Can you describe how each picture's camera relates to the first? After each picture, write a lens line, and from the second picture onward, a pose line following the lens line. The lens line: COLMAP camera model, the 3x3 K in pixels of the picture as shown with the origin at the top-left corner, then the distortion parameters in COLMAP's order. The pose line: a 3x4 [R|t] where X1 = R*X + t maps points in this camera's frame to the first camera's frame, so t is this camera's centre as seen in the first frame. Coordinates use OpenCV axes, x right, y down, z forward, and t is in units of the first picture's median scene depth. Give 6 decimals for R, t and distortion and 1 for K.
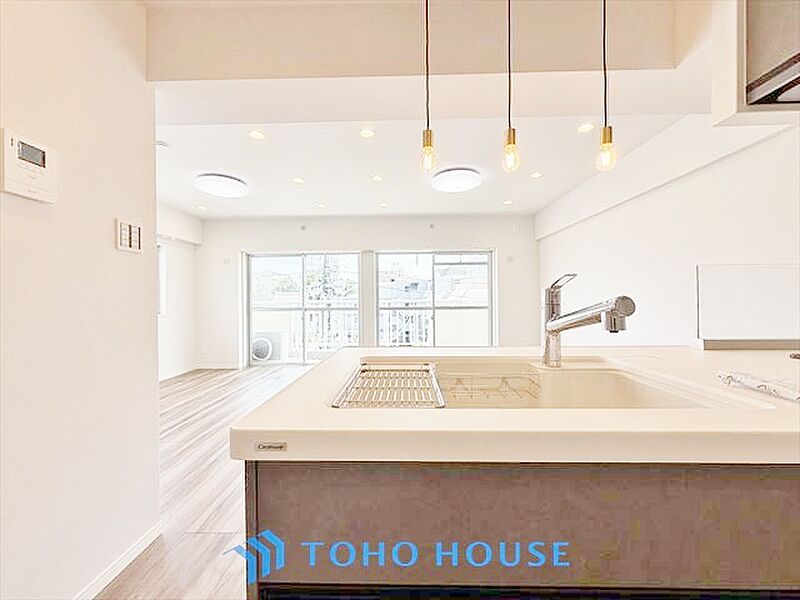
lens RADIAL K [[318.8, 0, 400.0], [0, 318.8, 300.0], [0, 0, 1]] dist [-0.000601, -0.000001]
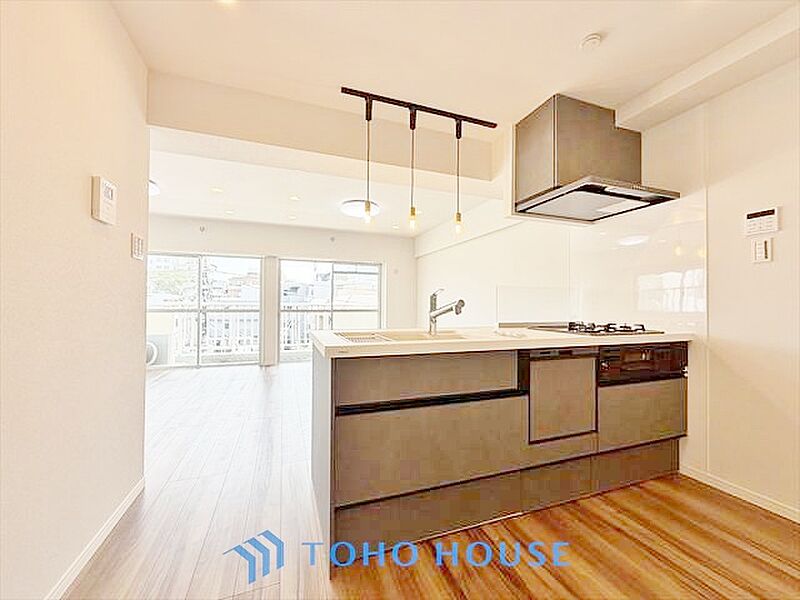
lens RADIAL K [[318.8, 0, 400.0], [0, 318.8, 300.0], [0, 0, 1]] dist [-0.000601, -0.000001]
pose [[0.931205, 0.020308, 0.363929, -0.083707], [-0.014221, 0.999711, -0.019397, 0.006102], [-0.364217, 0.012887, 0.931225, -0.148442]]
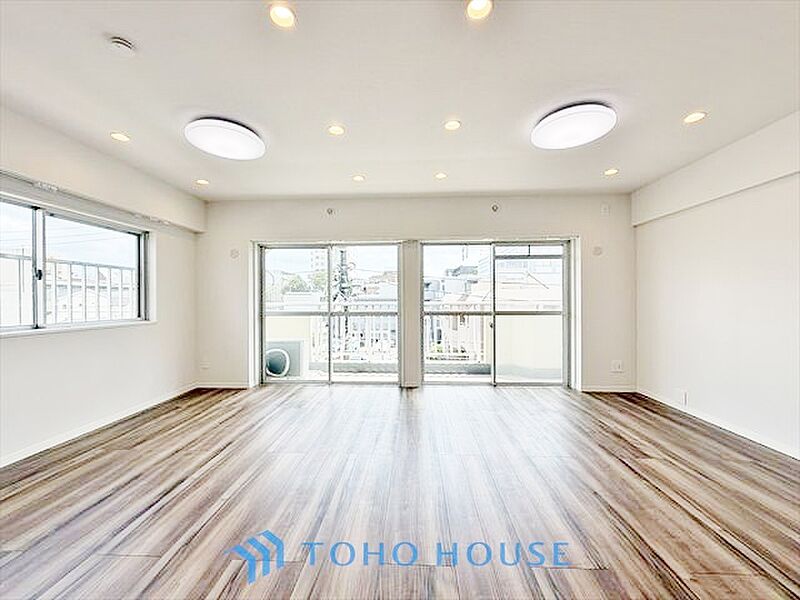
lens RADIAL K [[318.8, 0, 400.0], [0, 318.8, 300.0], [0, 0, 1]] dist [-0.000601, -0.000001]
pose [[0.999684, 0.004592, -0.024721, -0.107918], [-0.004601, 0.999989, -0.000304, -0.006348], [0.024720, 0.000417, 0.999694, 0.208840]]
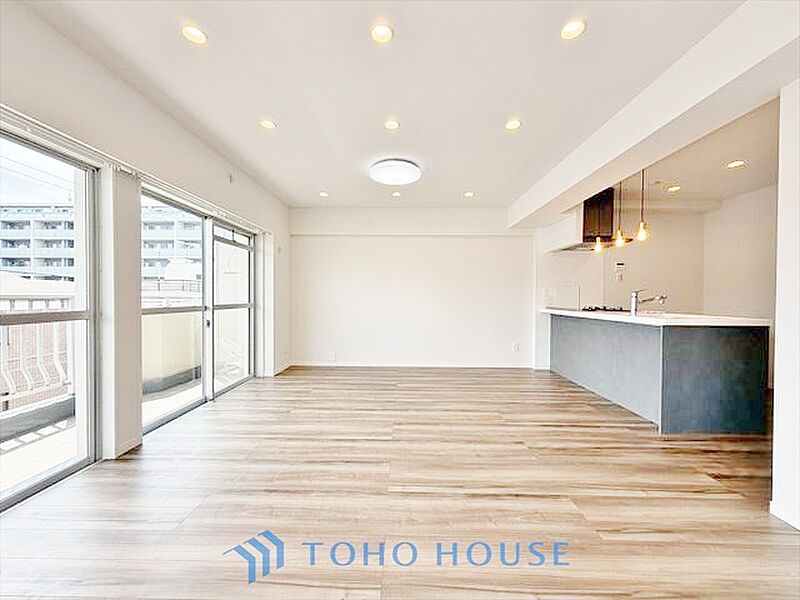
lens RADIAL K [[318.8, 0, 400.0], [0, 318.8, 300.0], [0, 0, 1]] dist [-0.000601, -0.000001]
pose [[-0.002342, -0.001313, 0.999996, -0.518300], [-0.003026, 0.999995, 0.001305, 0.008406], [-0.999993, -0.003023, -0.002346, 0.641331]]
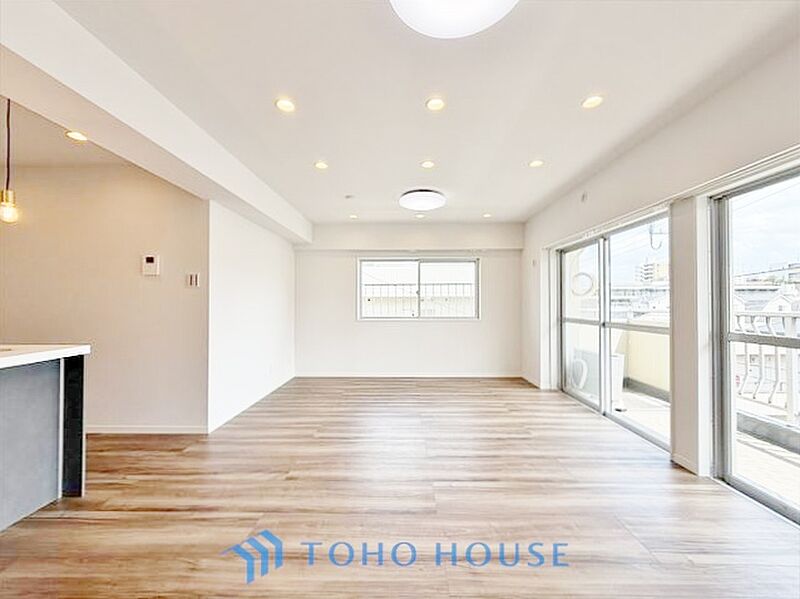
lens RADIAL K [[320.8, 0, 400.0], [0, 320.8, 299.5], [0, 0, 1]] dist [0.001292, -0.000070]
pose [[0.004834, -0.004214, -0.999979, 0.332659], [-0.000086, 0.999991, -0.004214, -0.016147], [0.999988, 0.000106, 0.004834, 0.609952]]
